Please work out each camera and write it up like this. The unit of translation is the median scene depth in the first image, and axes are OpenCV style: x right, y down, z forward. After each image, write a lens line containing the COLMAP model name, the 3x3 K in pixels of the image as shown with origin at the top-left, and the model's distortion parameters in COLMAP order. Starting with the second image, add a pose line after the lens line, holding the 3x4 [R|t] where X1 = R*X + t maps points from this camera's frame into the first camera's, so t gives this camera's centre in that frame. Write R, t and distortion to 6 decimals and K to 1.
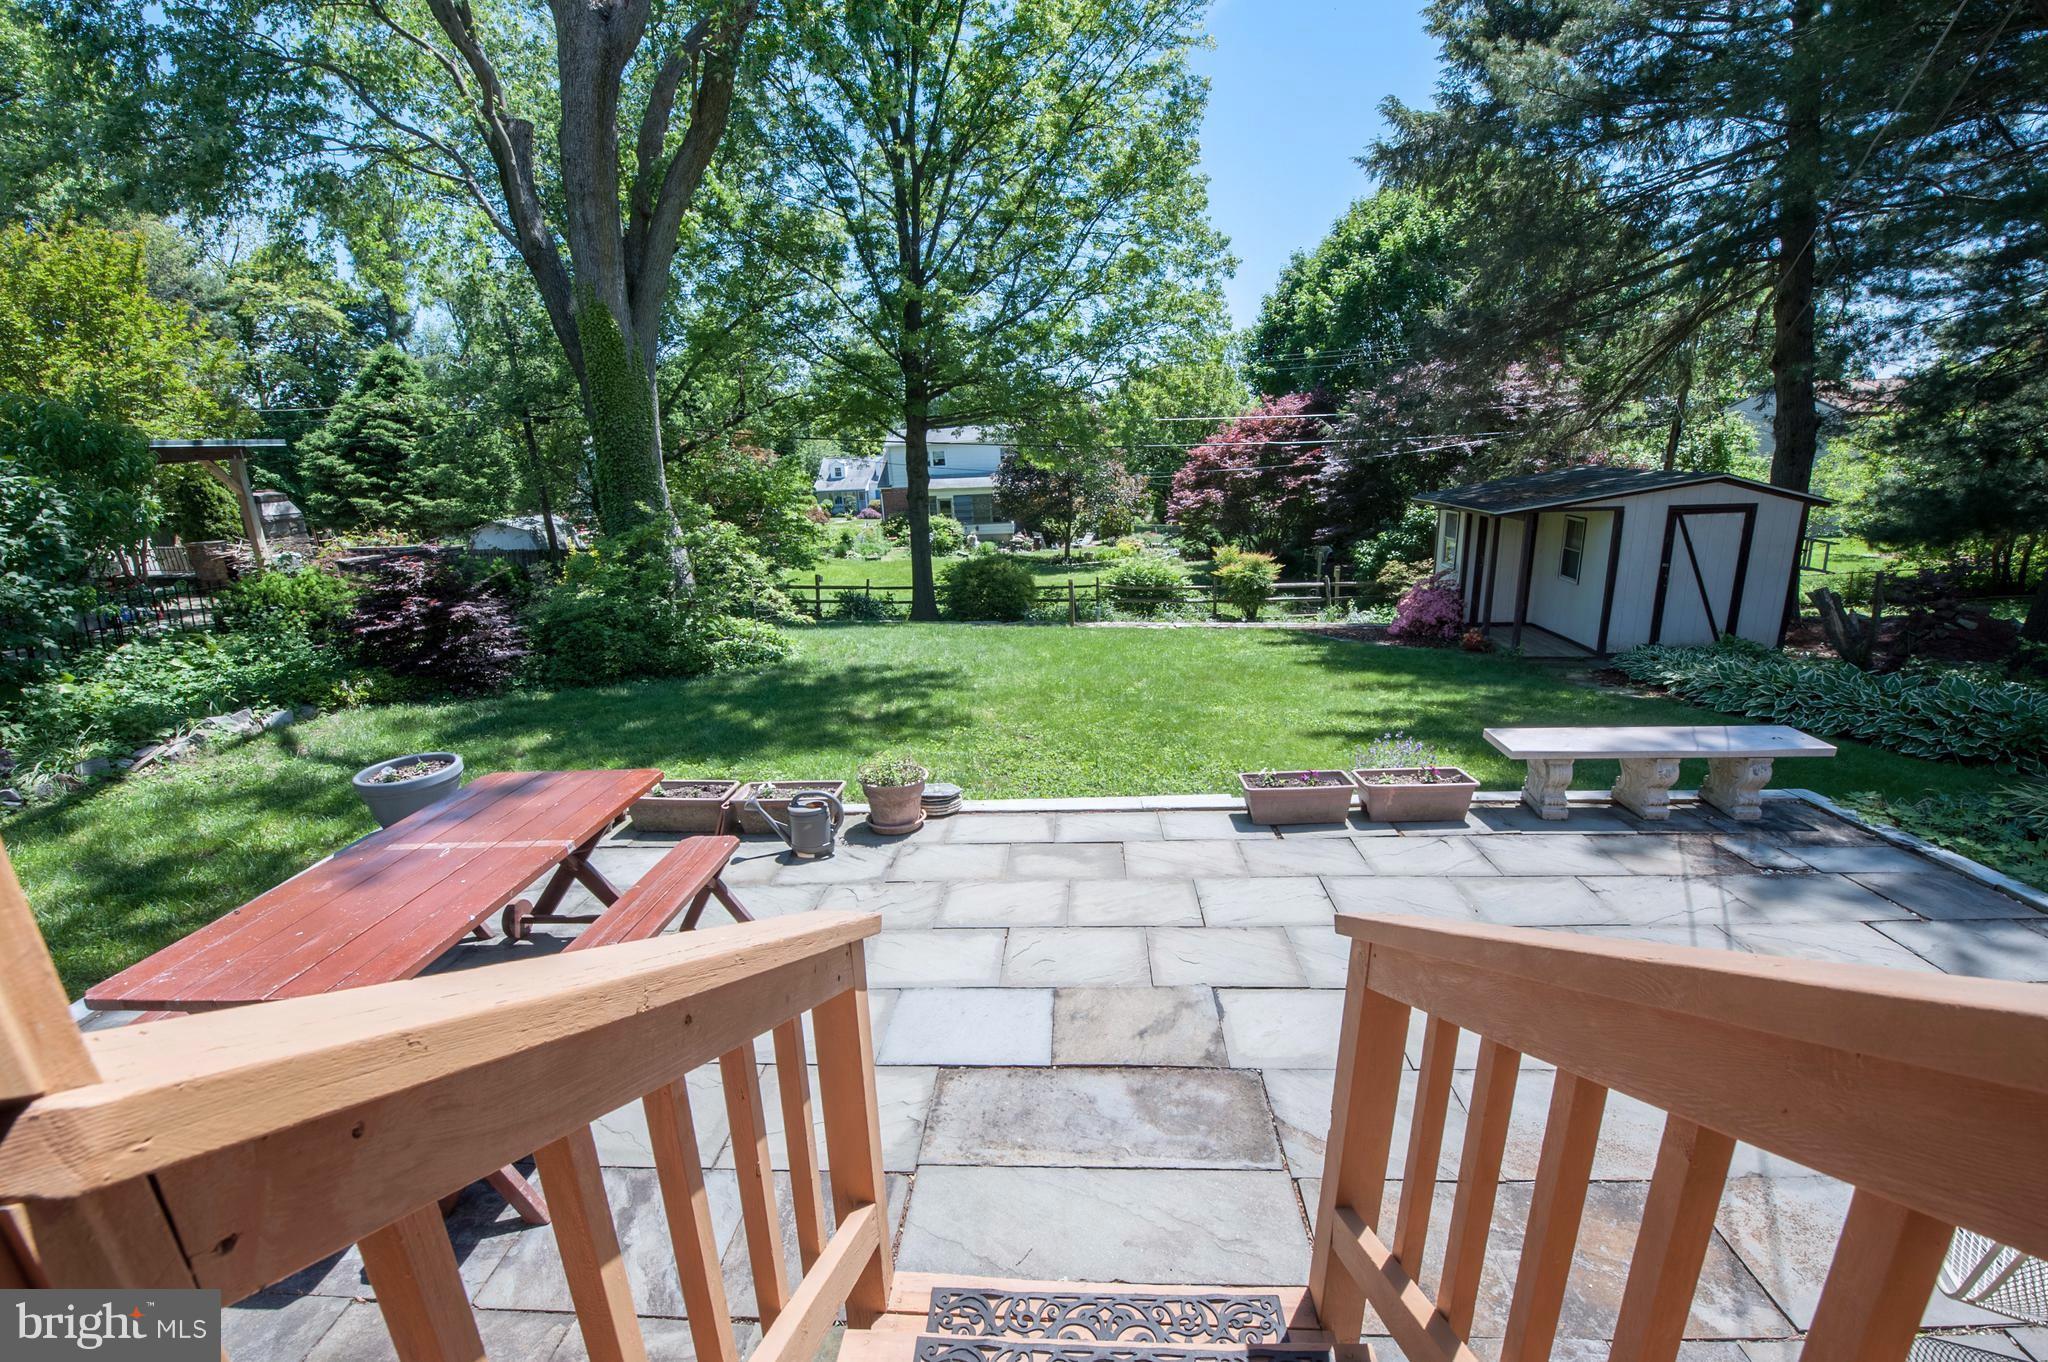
lens RADIAL K [[906.1, 0, 1016.1], [0, 906.1, 742.8], [0, 0, 1]] dist [-0.000438, -0.000286]
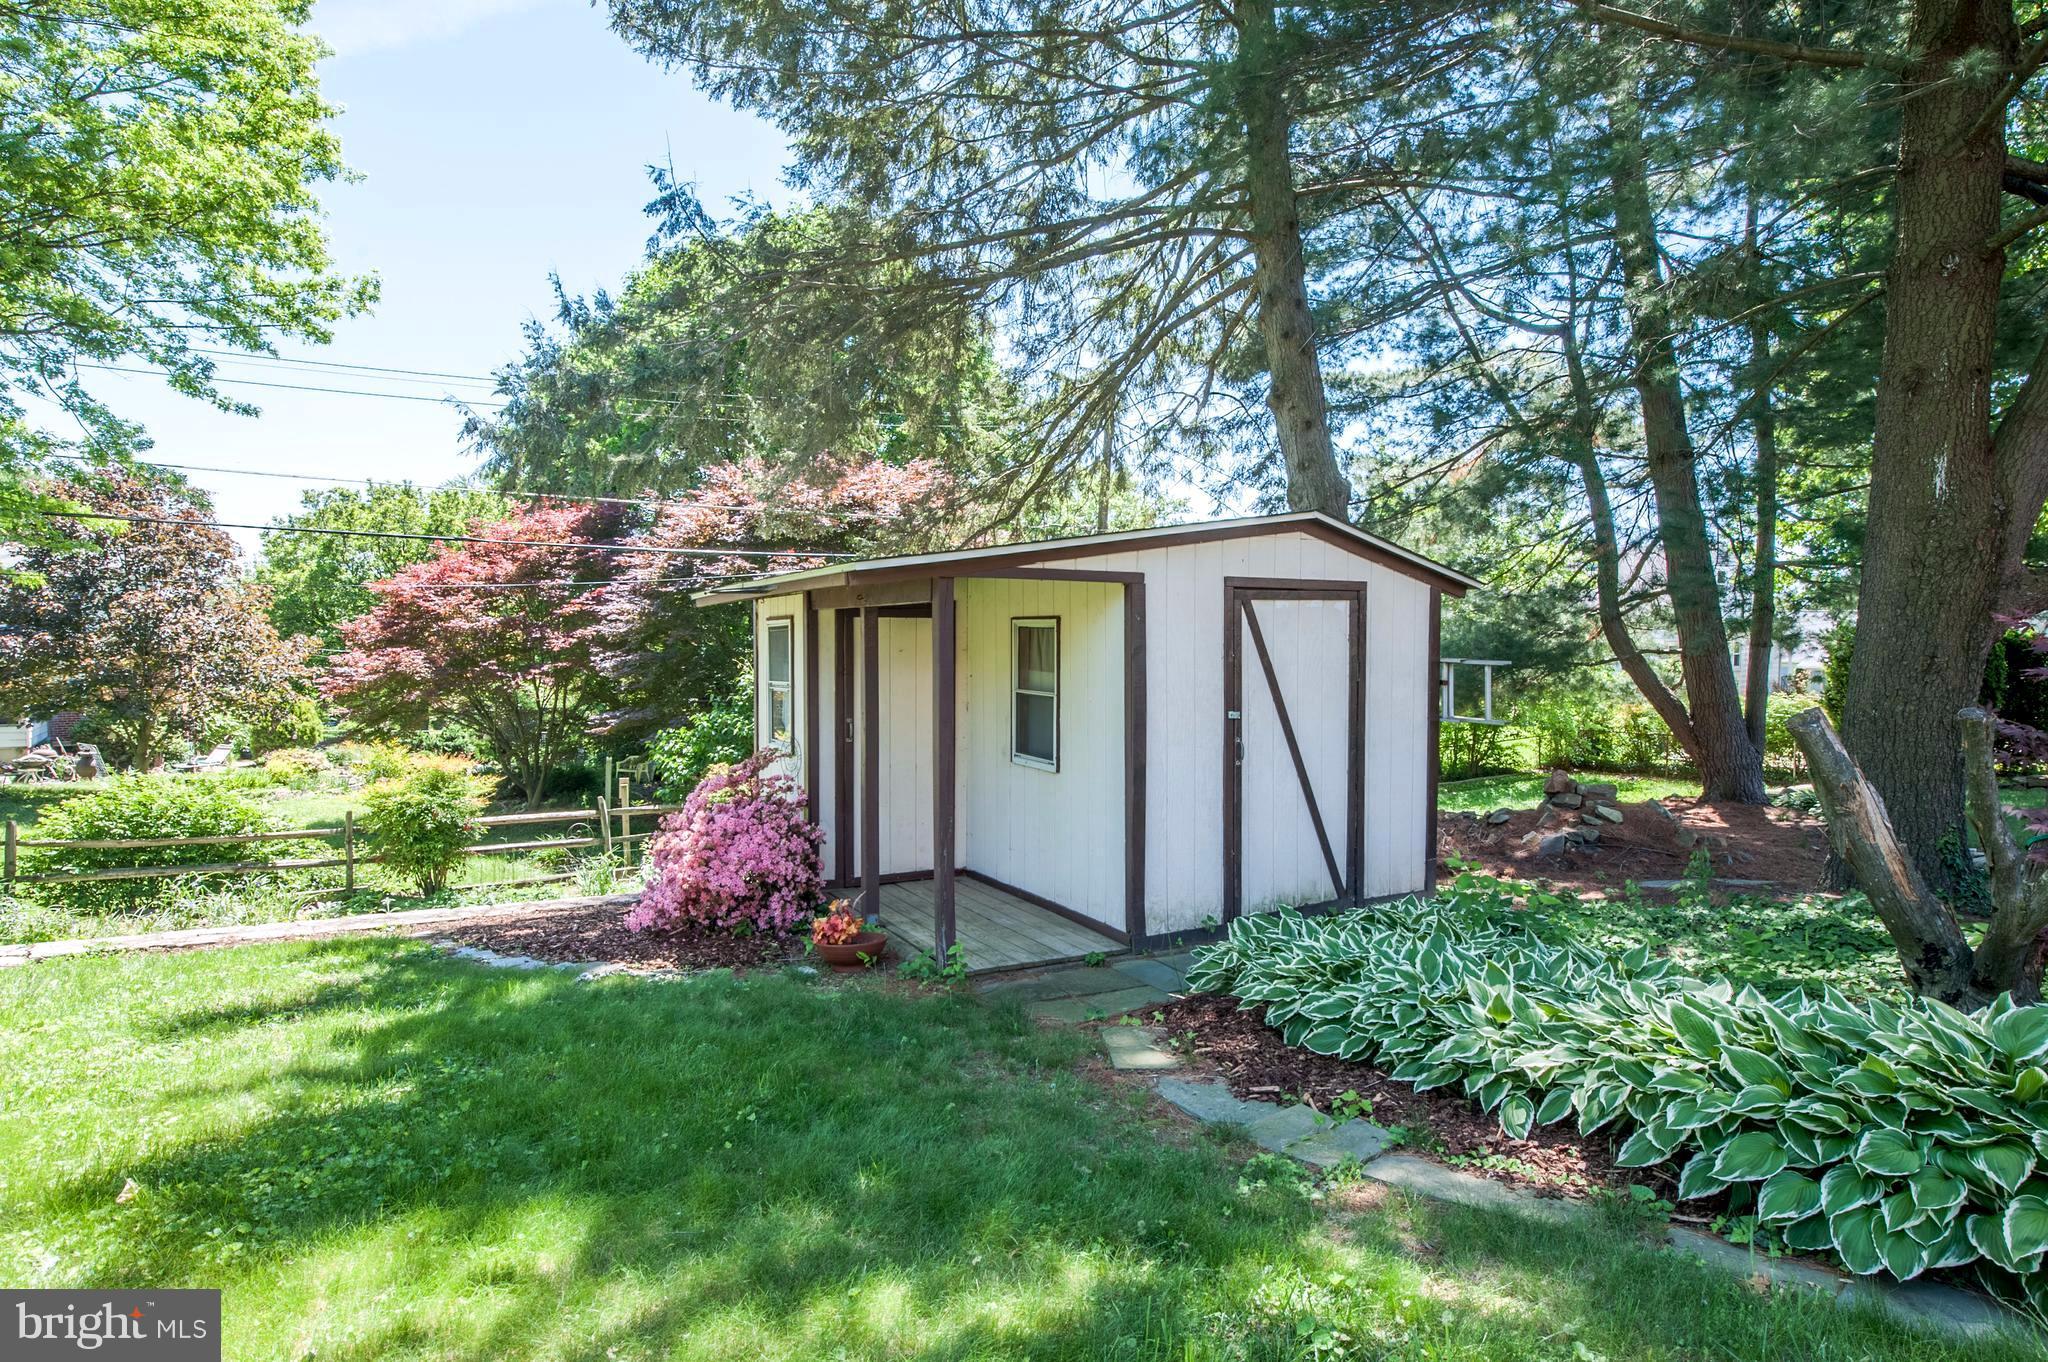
lens RADIAL K [[931.6, 0, 1024.0], [0, 931.6, 681.0], [0, 0, 1]] dist [-0.003426, -0.000308]
pose [[0.825772, 0.035200, 0.562904, 0.250430], [0.147600, 0.949780, -0.275920, -0.068036], [-0.544348, 0.310931, 0.779107, 0.454543]]
